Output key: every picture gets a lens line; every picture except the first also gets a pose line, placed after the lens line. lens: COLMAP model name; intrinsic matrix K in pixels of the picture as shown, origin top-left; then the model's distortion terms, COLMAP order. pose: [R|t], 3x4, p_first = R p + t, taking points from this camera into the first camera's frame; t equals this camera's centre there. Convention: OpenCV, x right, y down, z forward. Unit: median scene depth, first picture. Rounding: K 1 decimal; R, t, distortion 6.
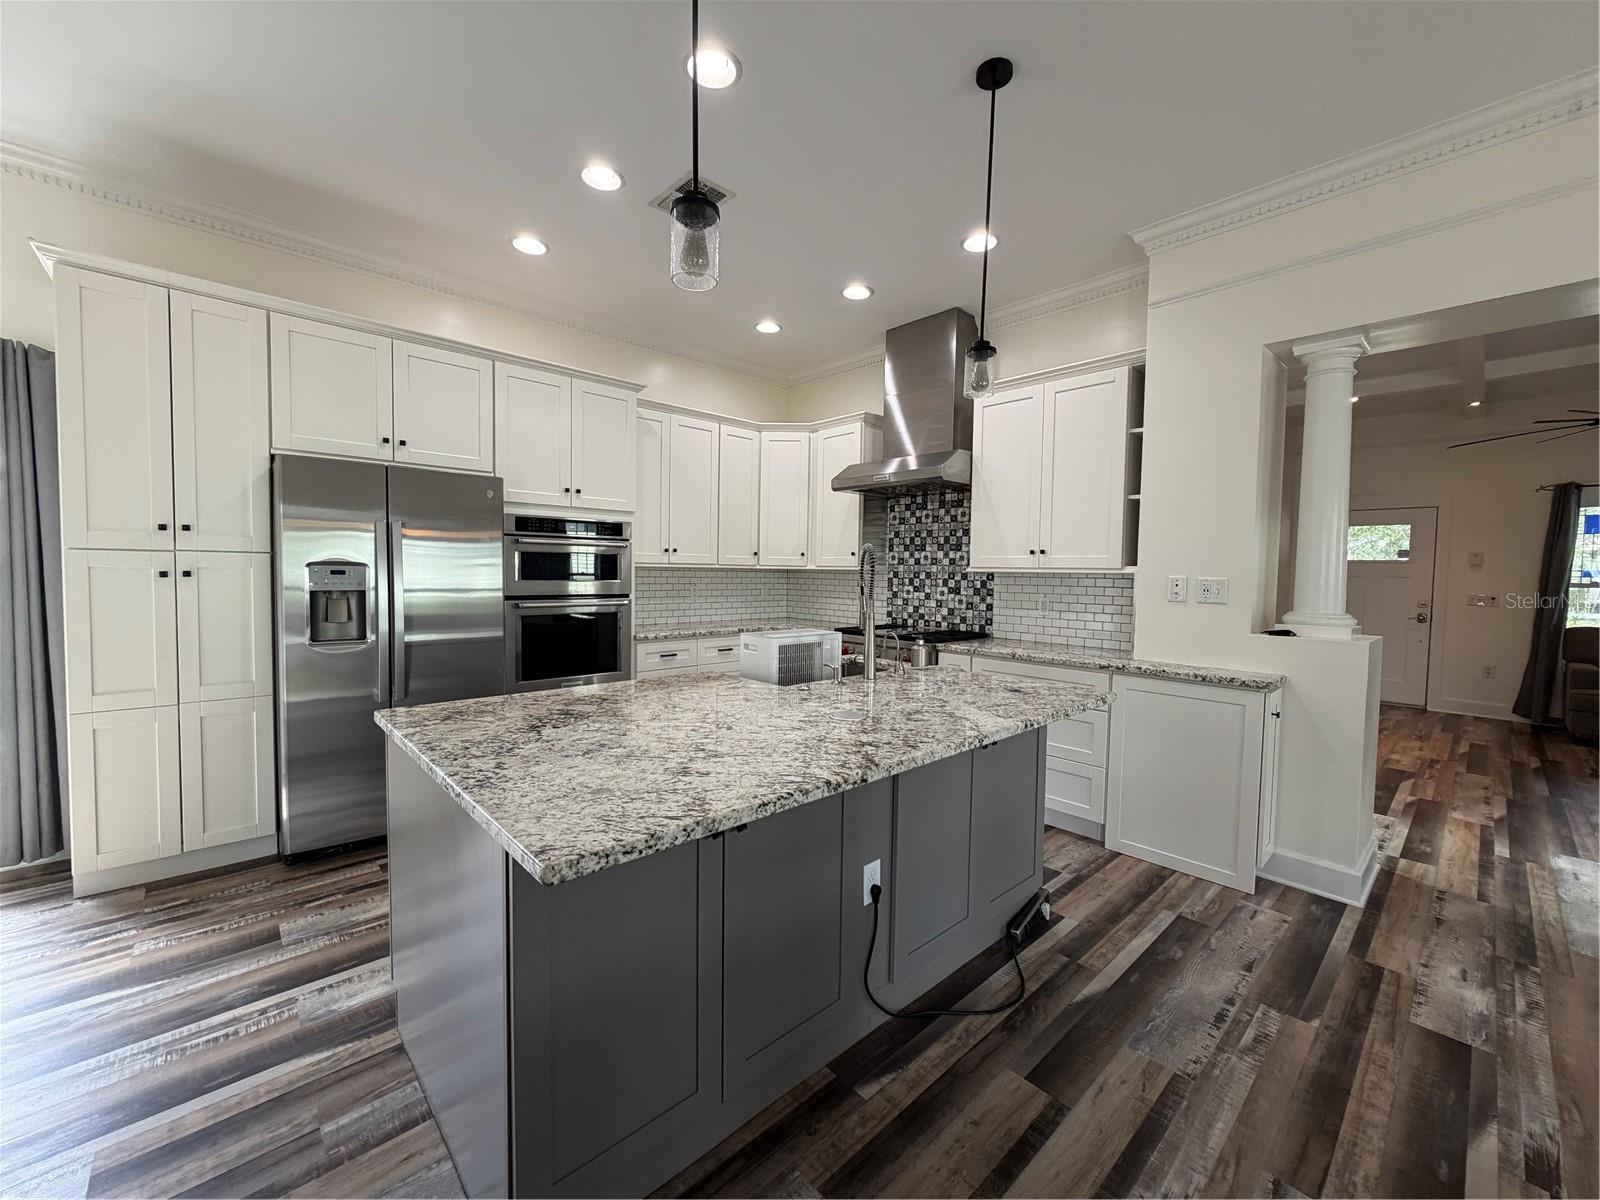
lens RADIAL K [[637.7, 0, 803.9], [0, 637.7, 602.4], [0, 0, 1]] dist [-0.000219, 0.000218]
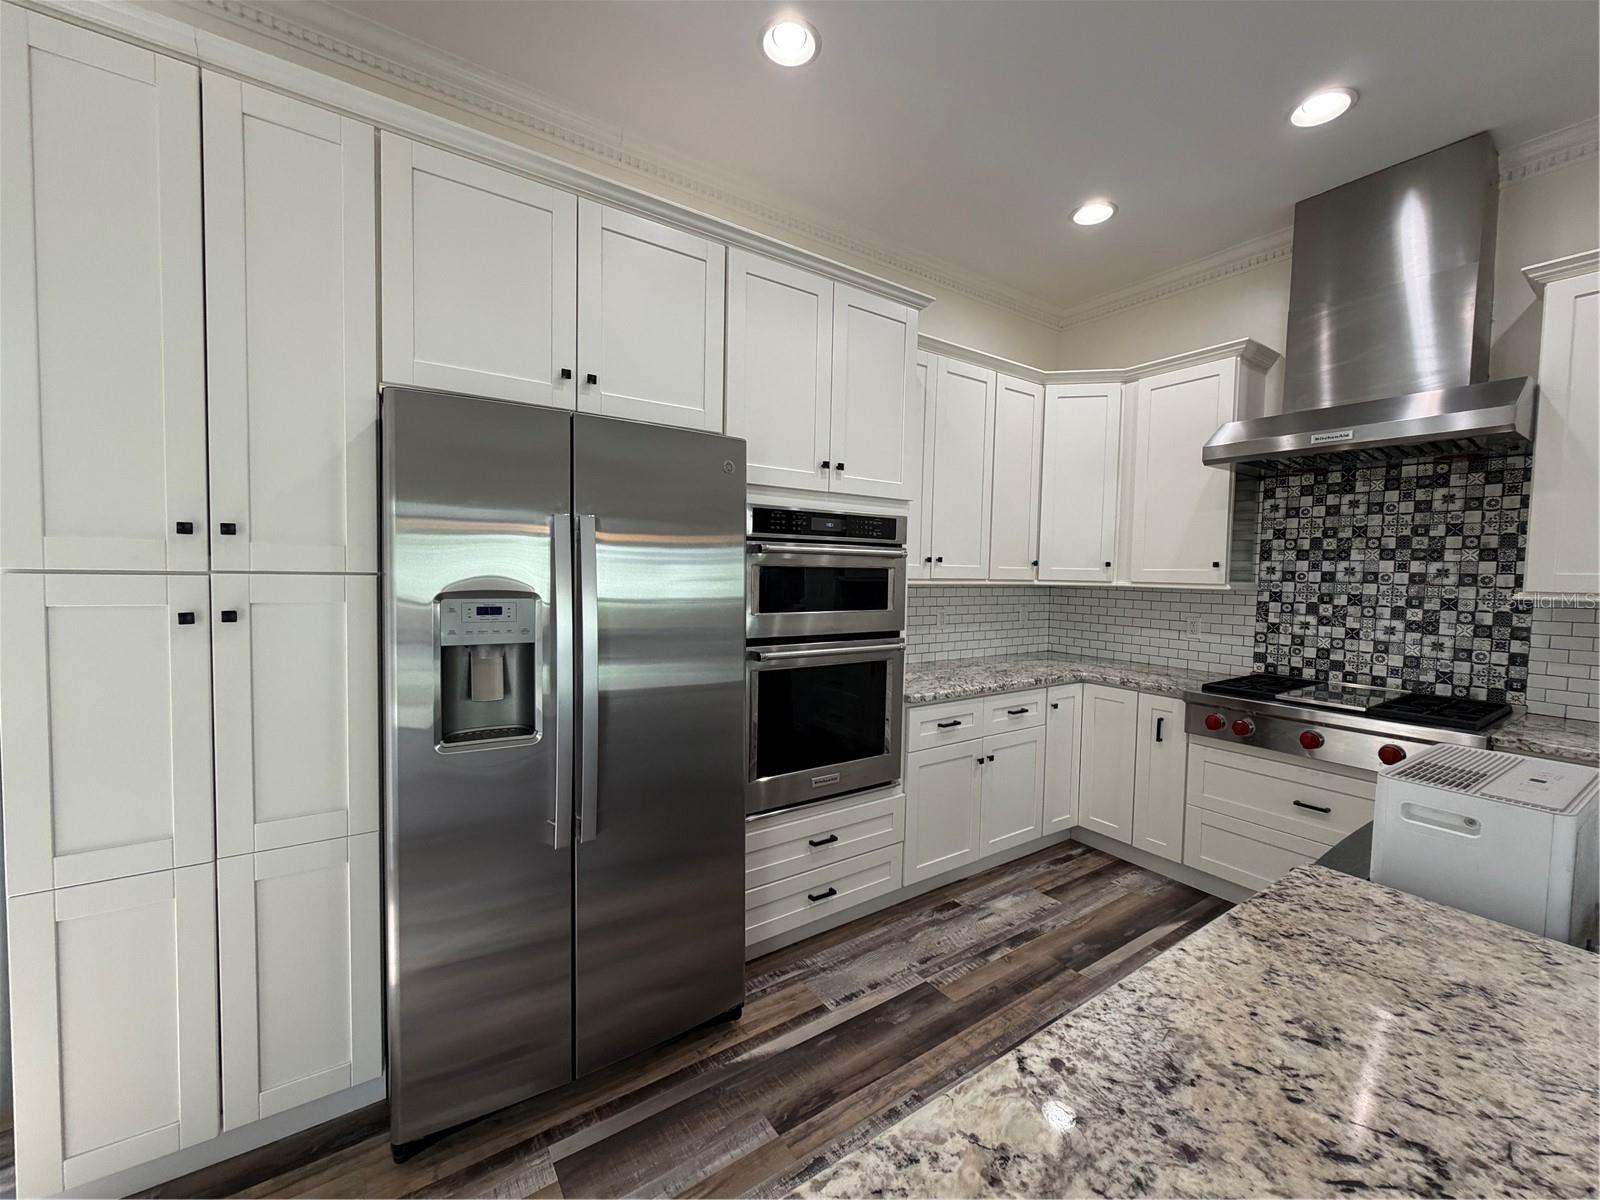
lens RADIAL K [[637.7, 0, 804.0], [0, 637.7, 601.4], [0, 0, 1]] dist [-0.000219, 0.000218]
pose [[0.988937, 0.009238, -0.148046, -0.257221], [-0.009682, 0.999951, -0.002278, -0.036976], [0.148017, 0.003686, 0.988978, 0.335821]]
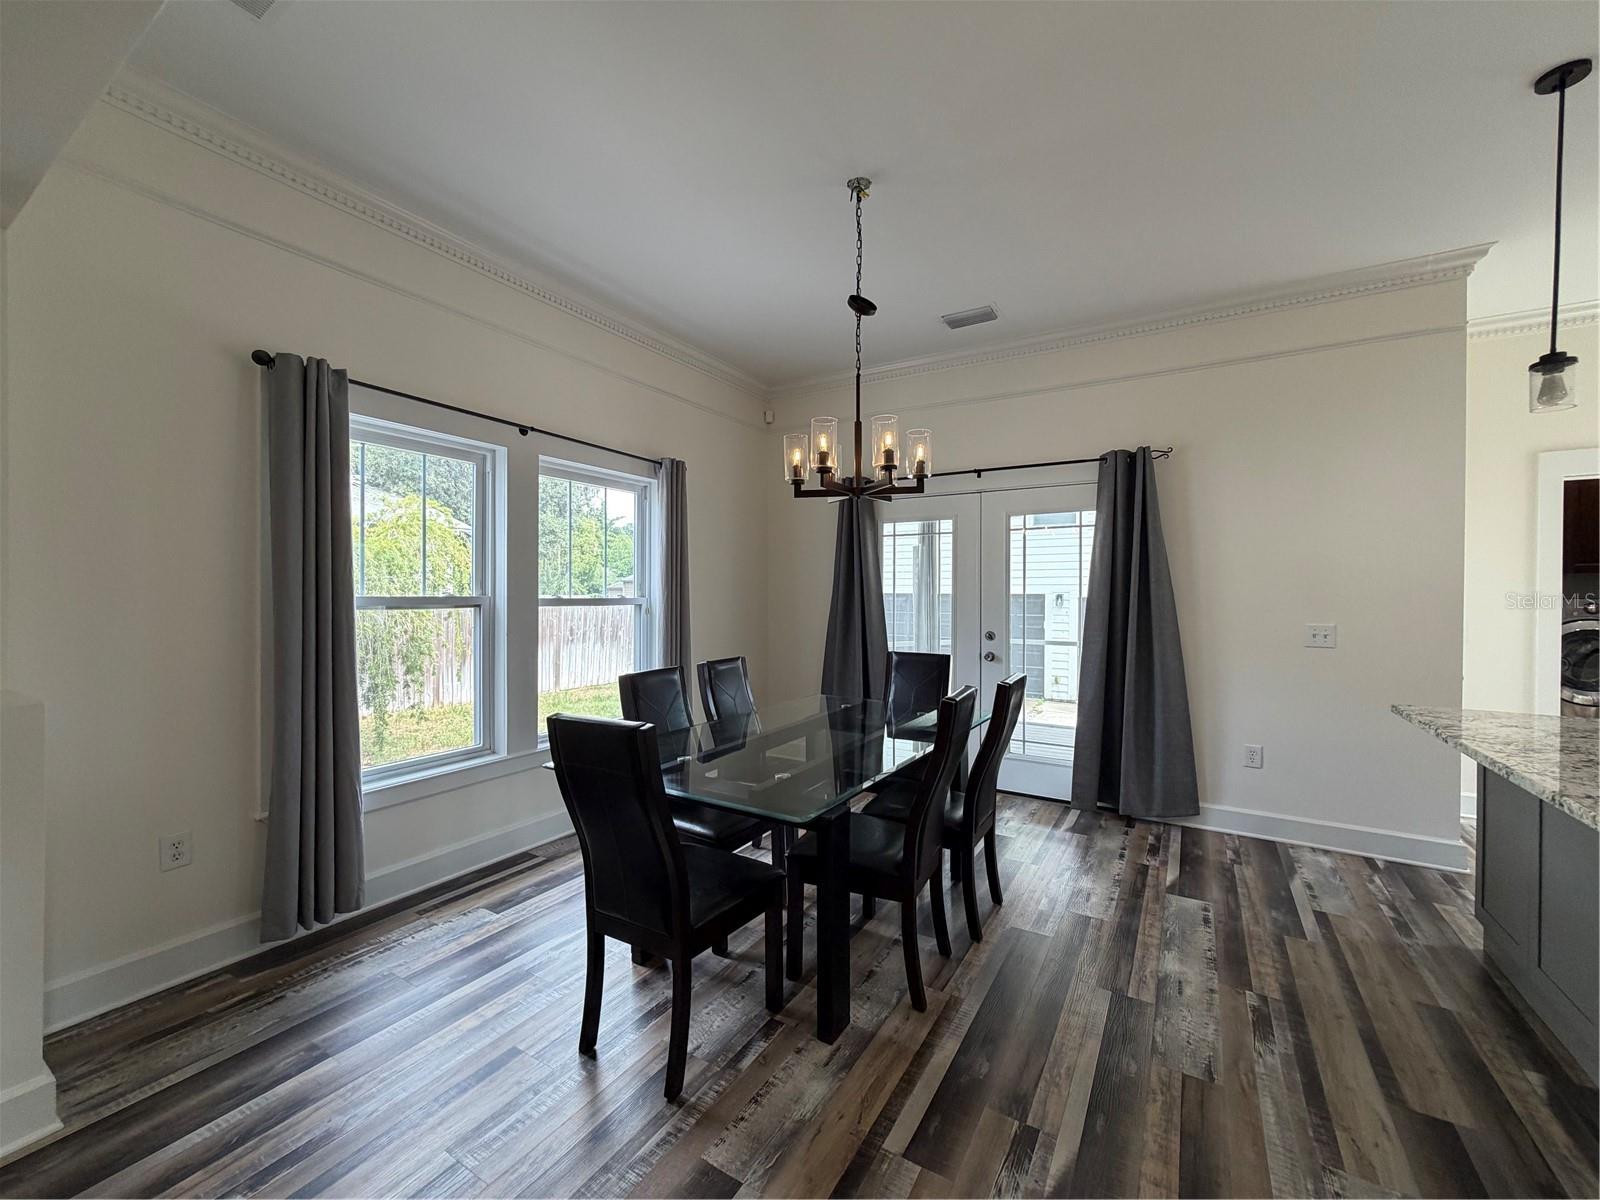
lens RADIAL K [[637.7, 0, 801.1], [0, 637.7, 596.0], [0, 0, 1]] dist [-0.000219, 0.000218]
pose [[-0.963310, -0.016916, -0.267856, 0.619745], [-0.031123, 0.998320, 0.048882, -0.026661], [0.266579, 0.055424, -0.962218, 0.641631]]
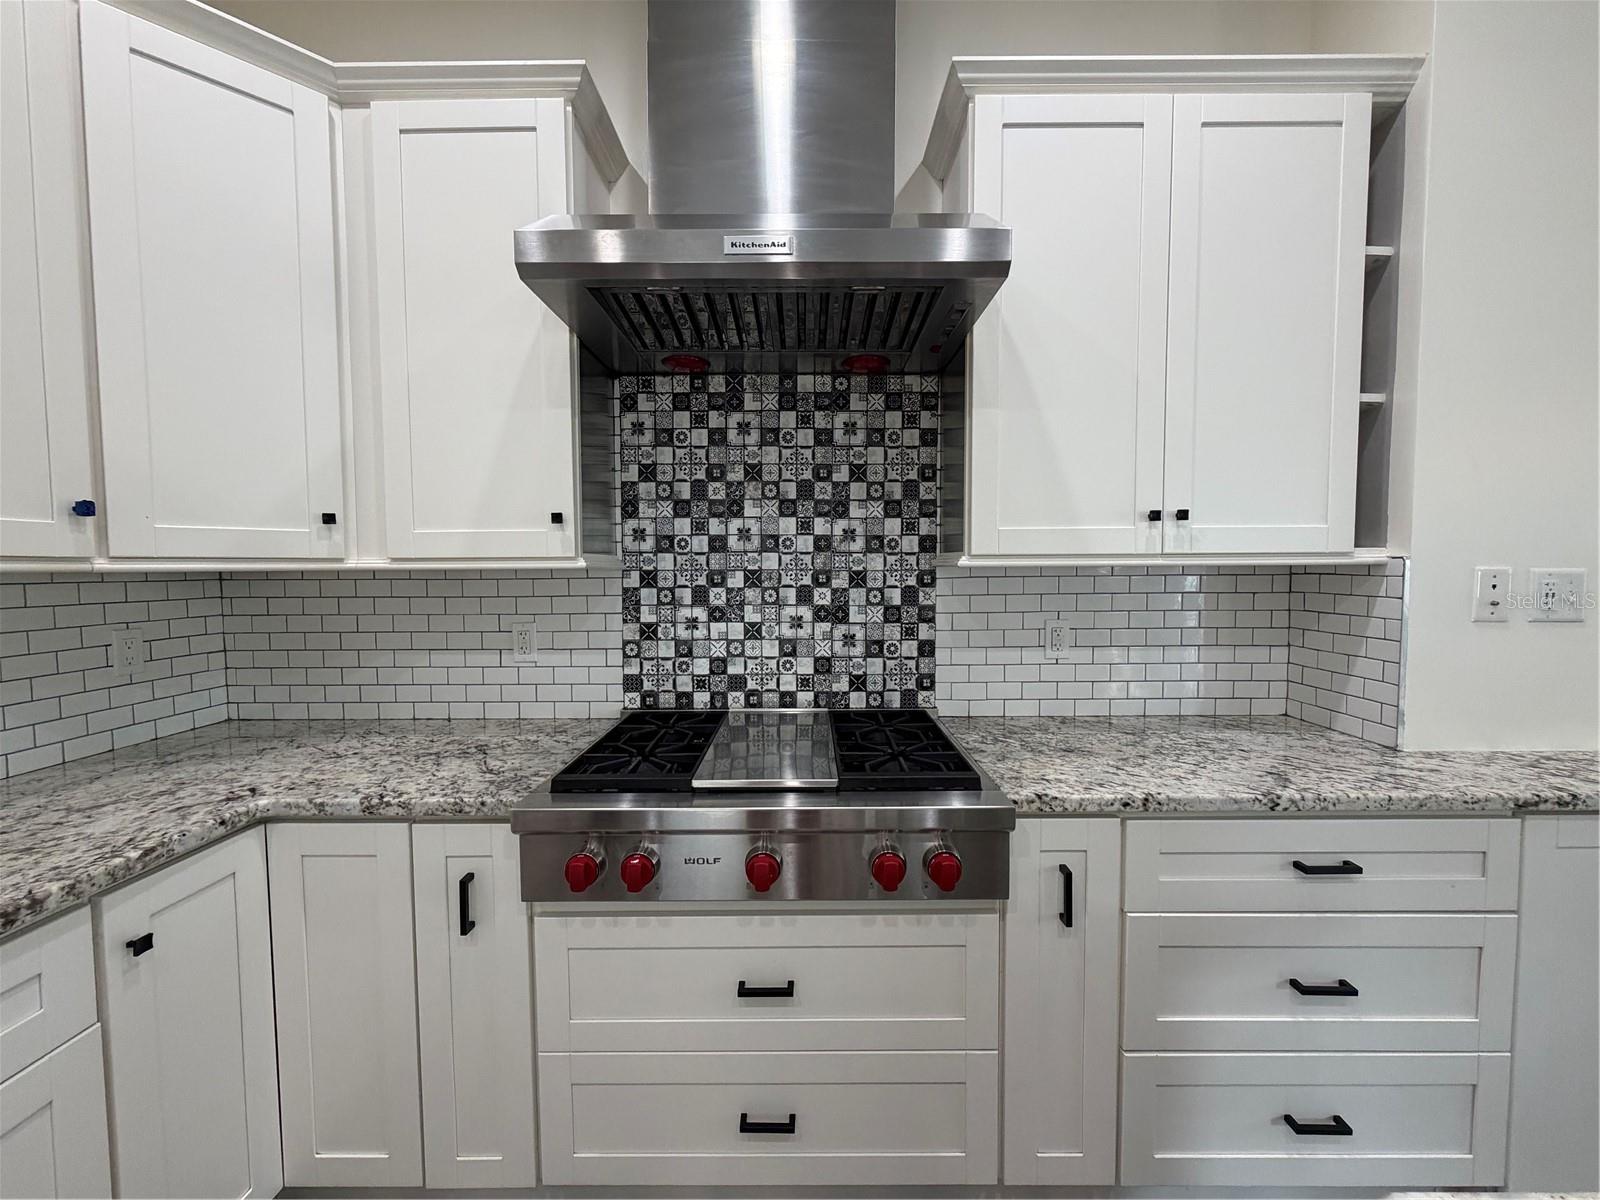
lens RADIAL K [[637.7, 0, 801.4], [0, 637.7, 597.7], [0, 0, 1]] dist [-0.000219, 0.000218]
pose [[0.686273, -0.053556, 0.725369, -0.078129], [0.052326, 0.998337, 0.024204, -0.041411], [-0.725459, 0.021345, 0.687934, 0.757815]]
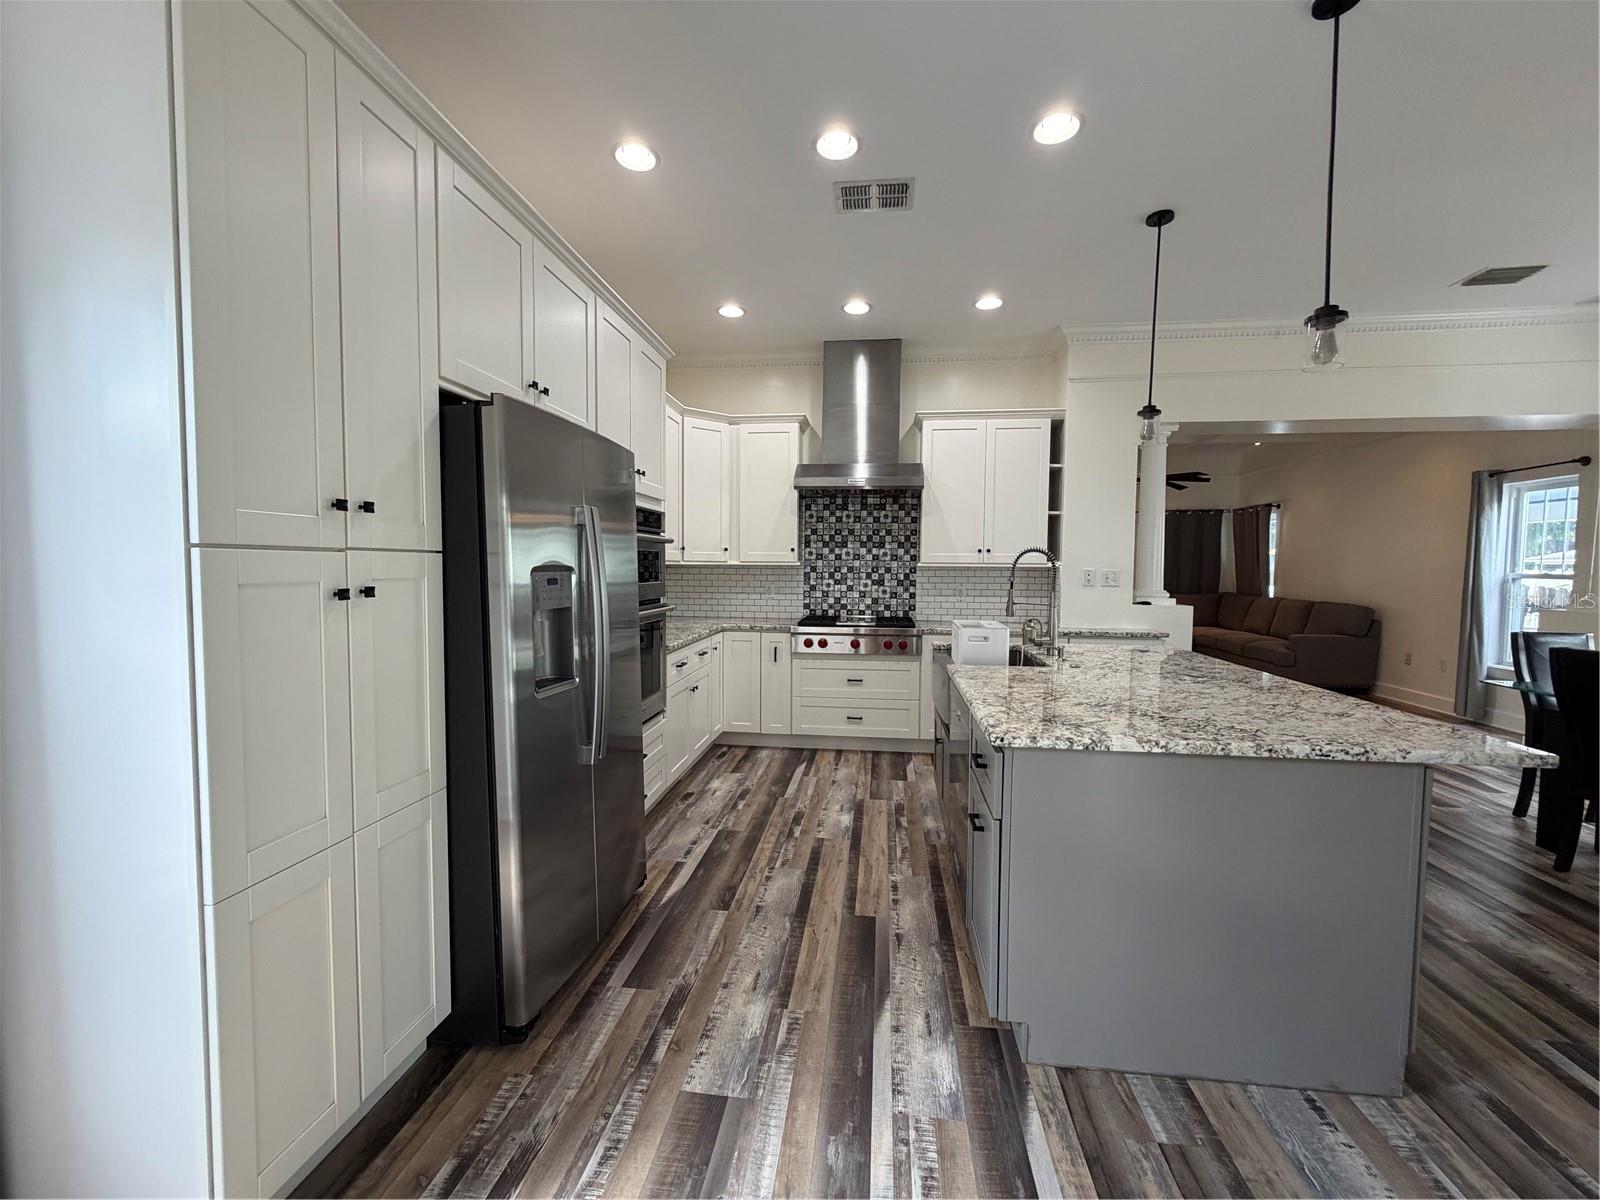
lens RADIAL K [[637.7, 0, 803.8], [0, 637.7, 603.3], [0, 0, 1]] dist [-0.000219, 0.000218]
pose [[0.765404, -0.048821, 0.641695, -0.630746], [0.036984, 0.998807, 0.031878, -0.023541], [-0.642486, -0.000667, 0.766297, 0.211108]]
